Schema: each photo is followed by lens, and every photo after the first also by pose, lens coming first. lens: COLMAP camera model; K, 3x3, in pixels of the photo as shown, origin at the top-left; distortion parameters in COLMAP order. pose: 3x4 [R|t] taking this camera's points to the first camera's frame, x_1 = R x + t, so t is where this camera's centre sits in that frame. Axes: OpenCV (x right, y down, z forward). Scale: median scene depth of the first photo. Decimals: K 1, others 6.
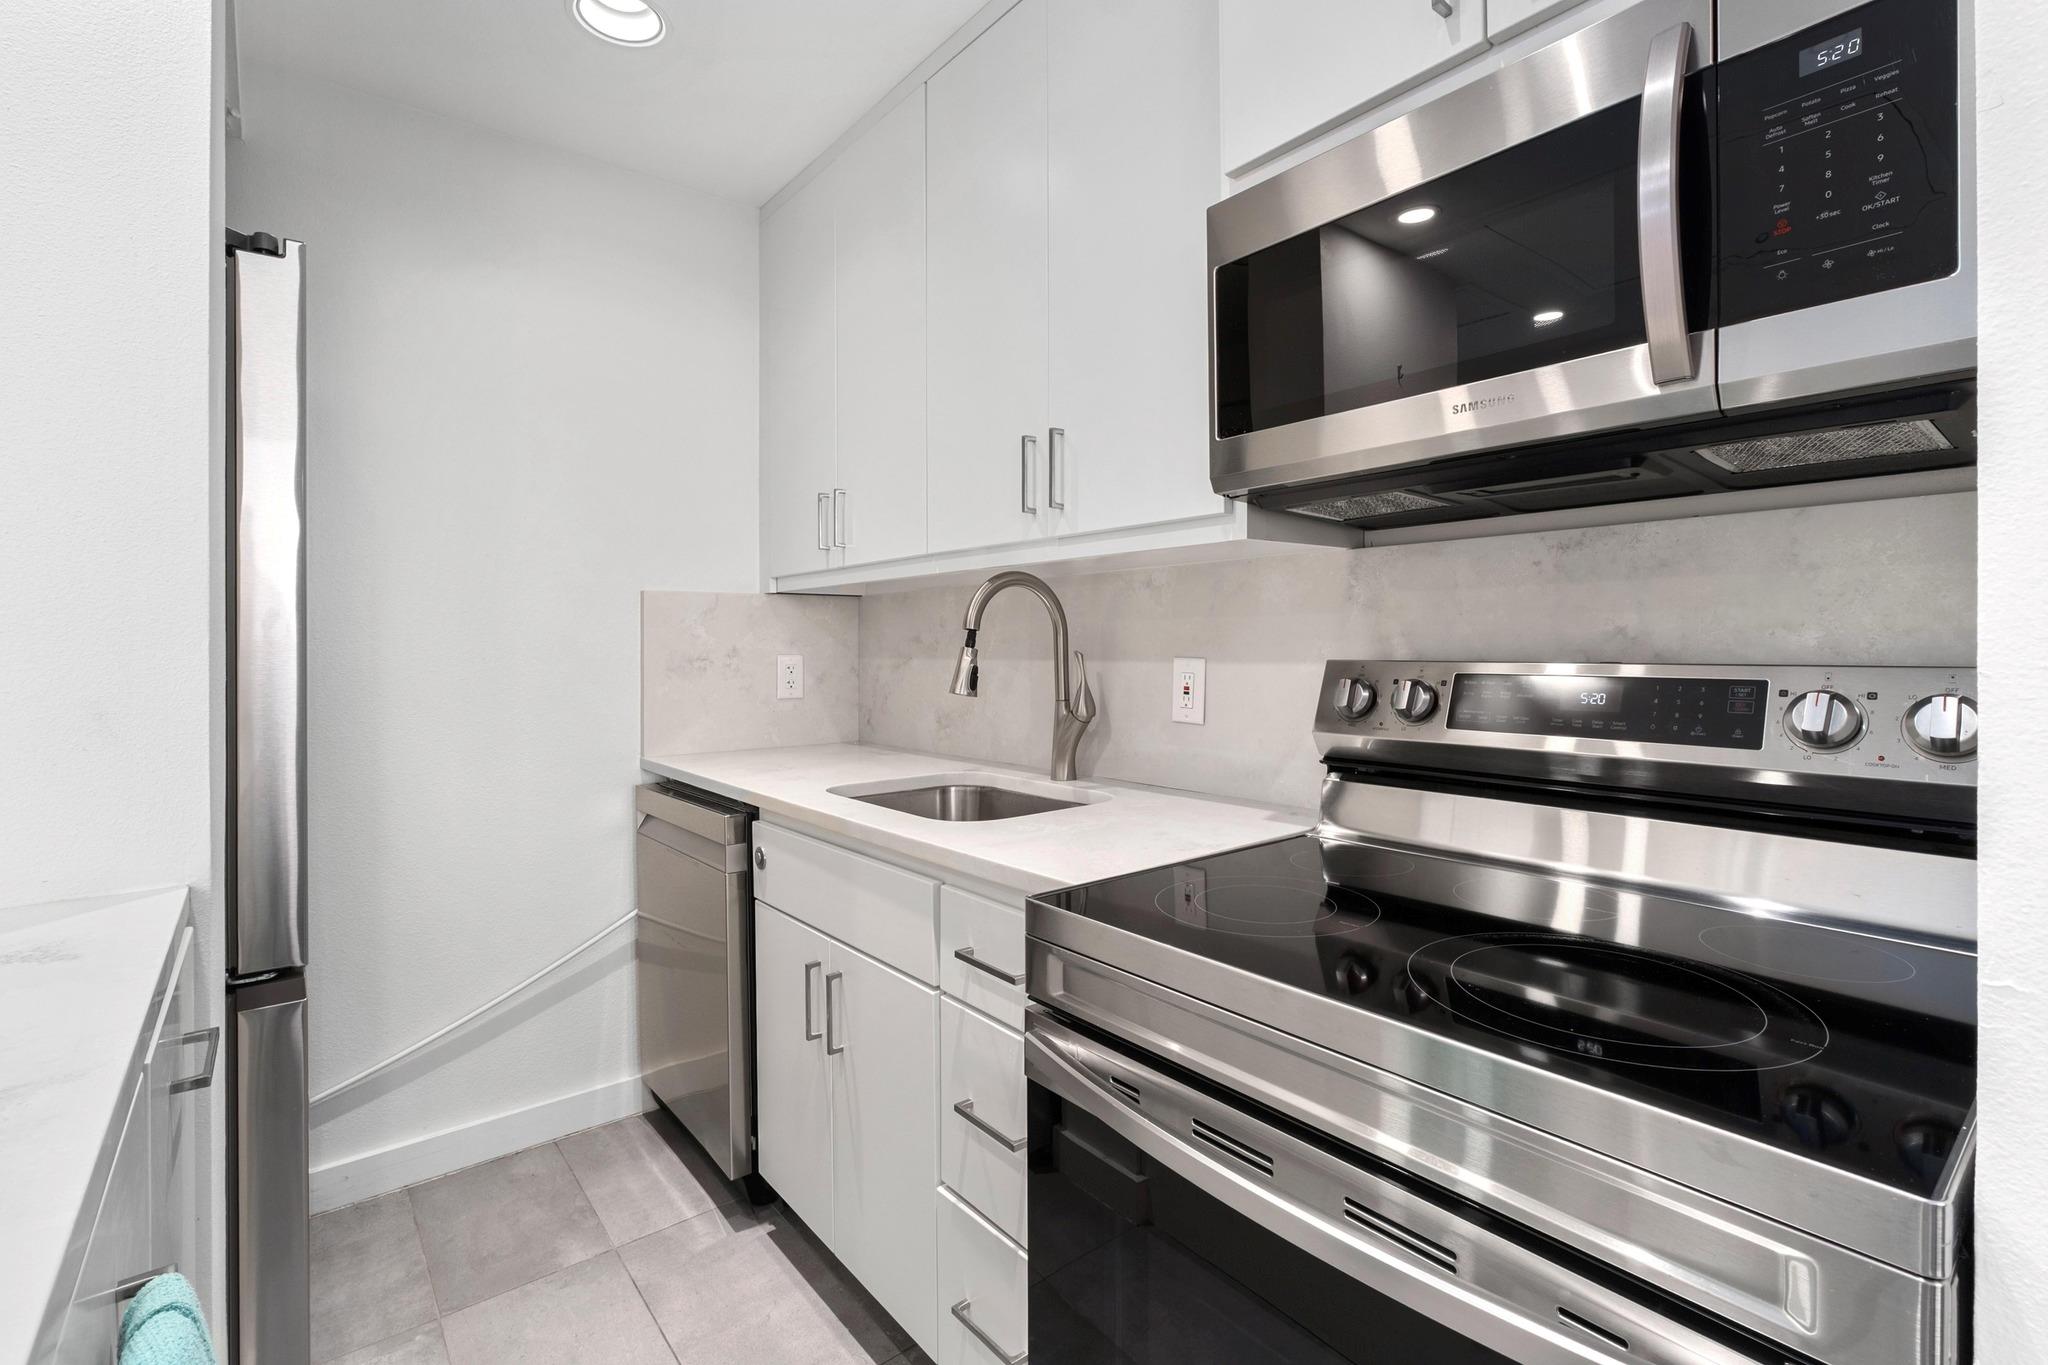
lens RADIAL K [[945.8, 0, 1024.0], [0, 945.8, 682.5], [0, 0, 1]] dist [-0.001478, -0.000347]
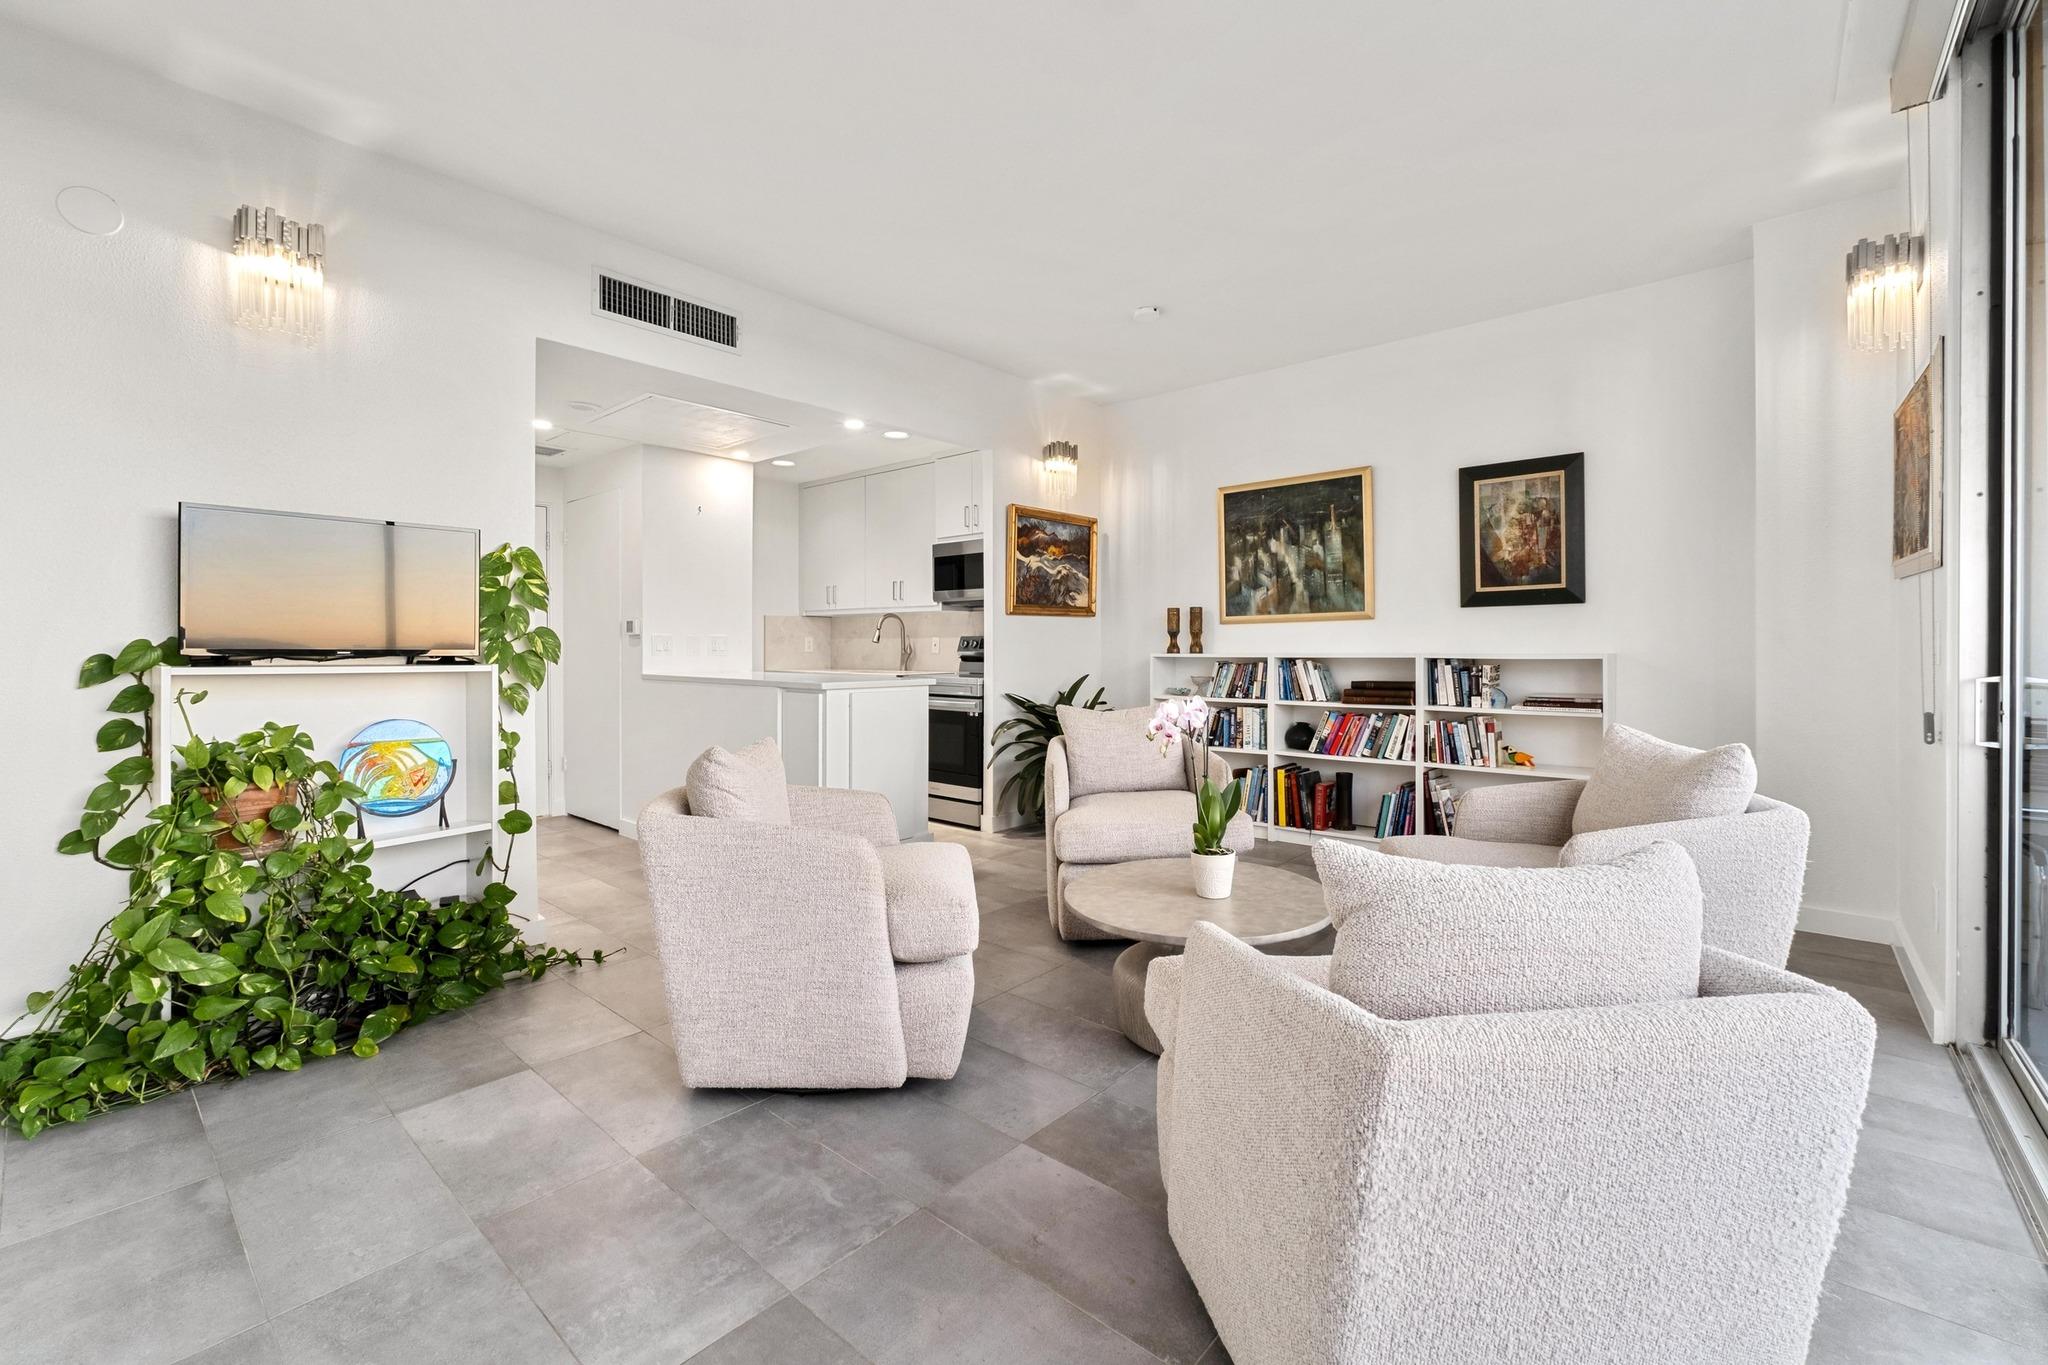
lens RADIAL K [[862.8, 0, 1032.9], [0, 862.8, 658.3], [0, 0, 1]] dist [-0.013161, 0.006545]
pose [[0.982118, 0.005925, 0.188173, -0.092156], [-0.000813, 0.999629, -0.027233, 0.144911], [-0.188264, 0.026593, 0.981758, -2.338346]]
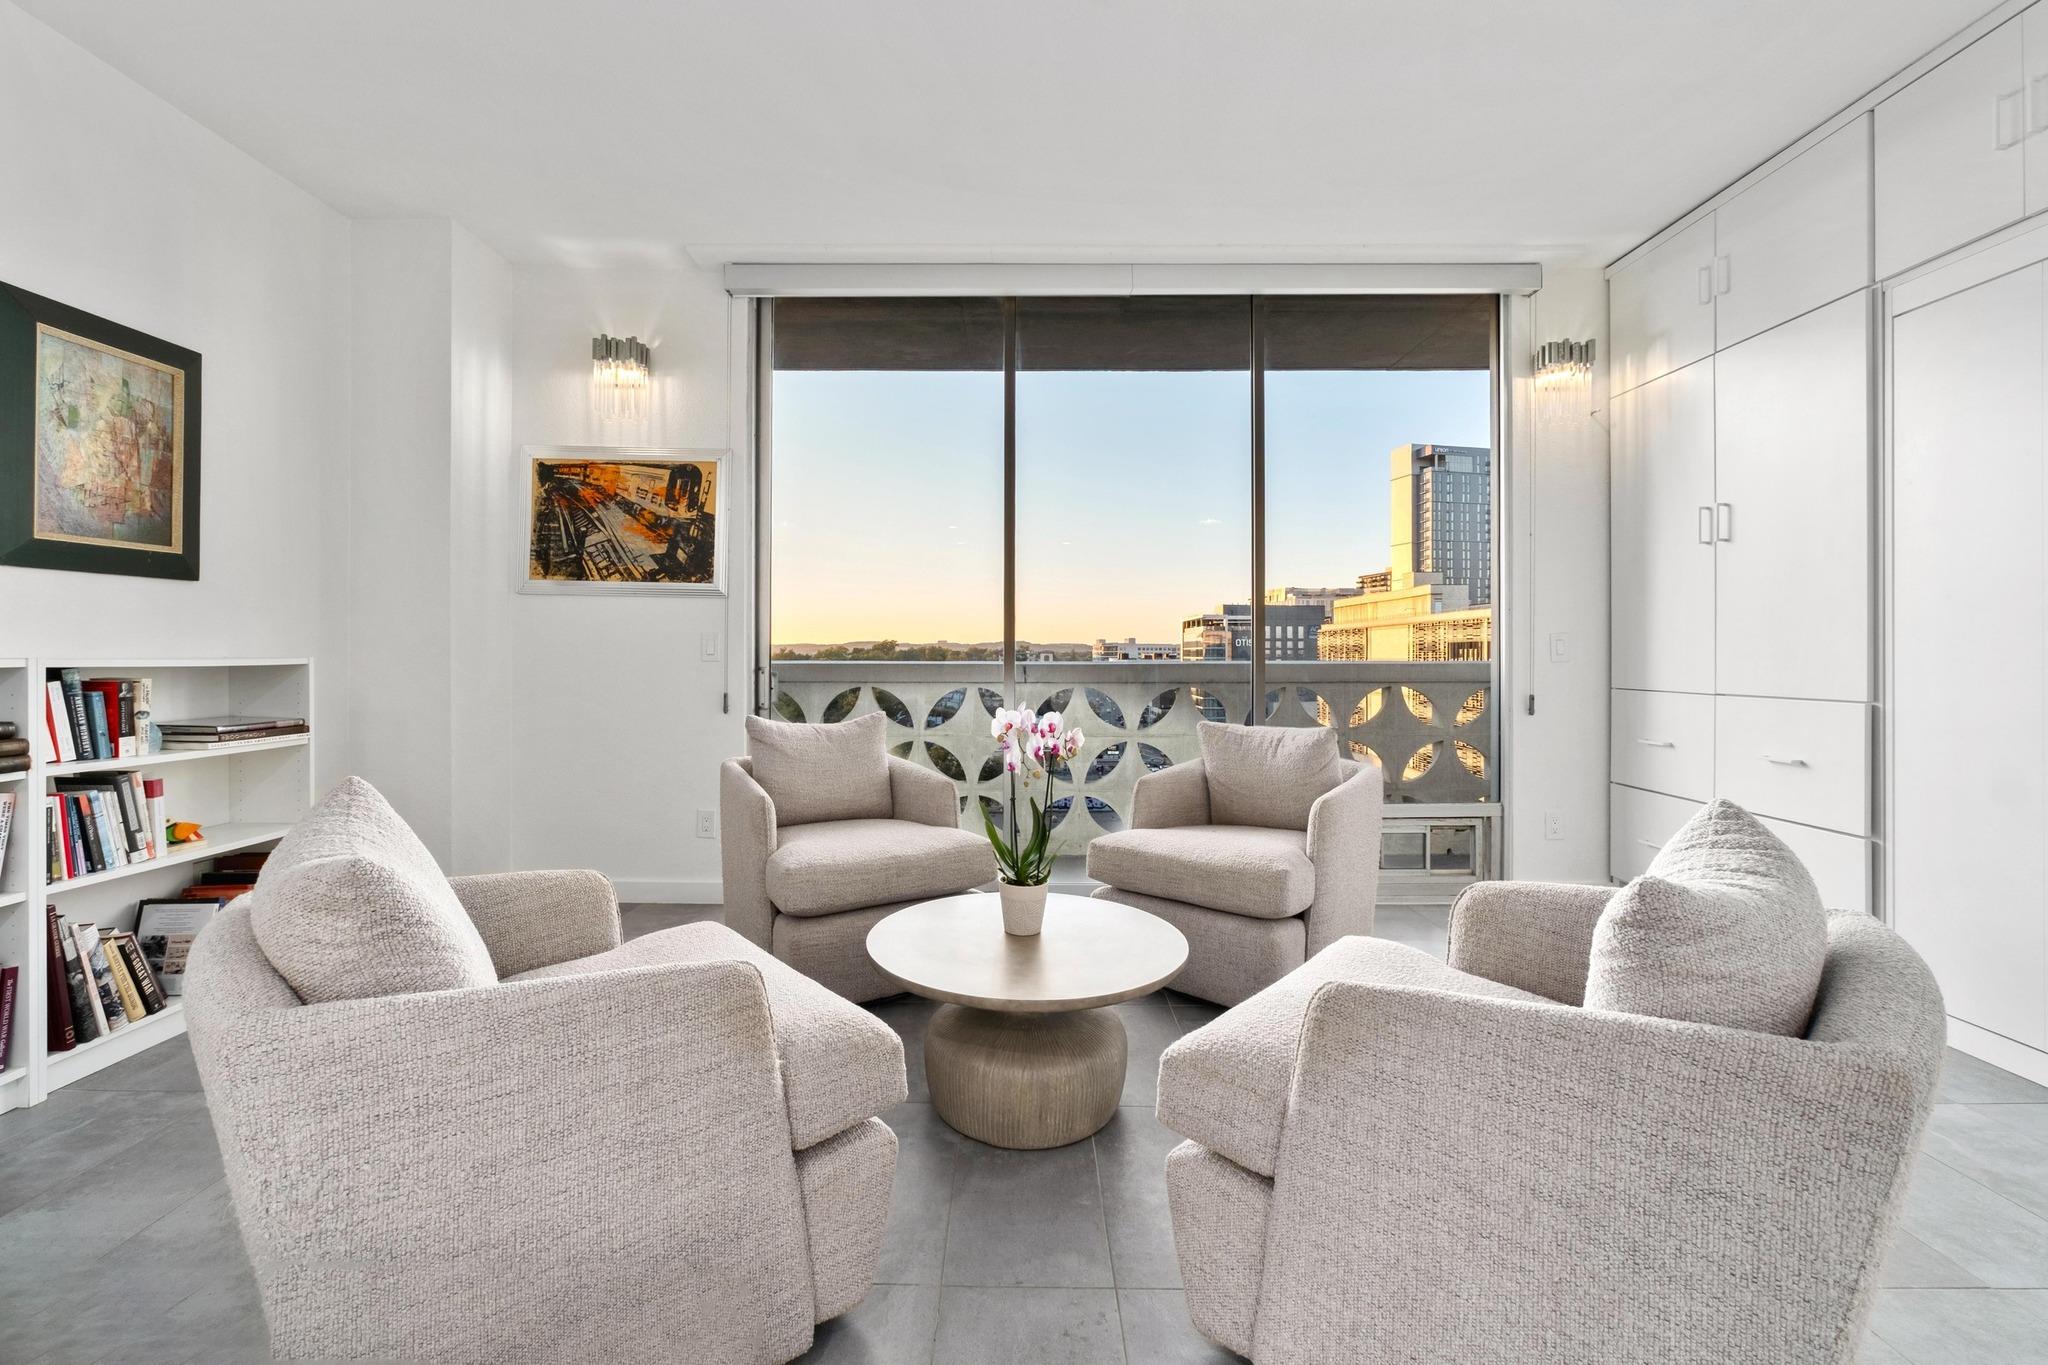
lens RADIAL K [[862.5, 0, 1022.2], [0, 862.5, 644.4], [0, 0, 1]] dist [-0.014357, 0.005348]
pose [[-0.780945, 0.016761, 0.624375, -0.279683], [0.031607, 0.999420, 0.012703, 0.080006], [-0.623800, 0.029655, -0.781021, -0.315711]]
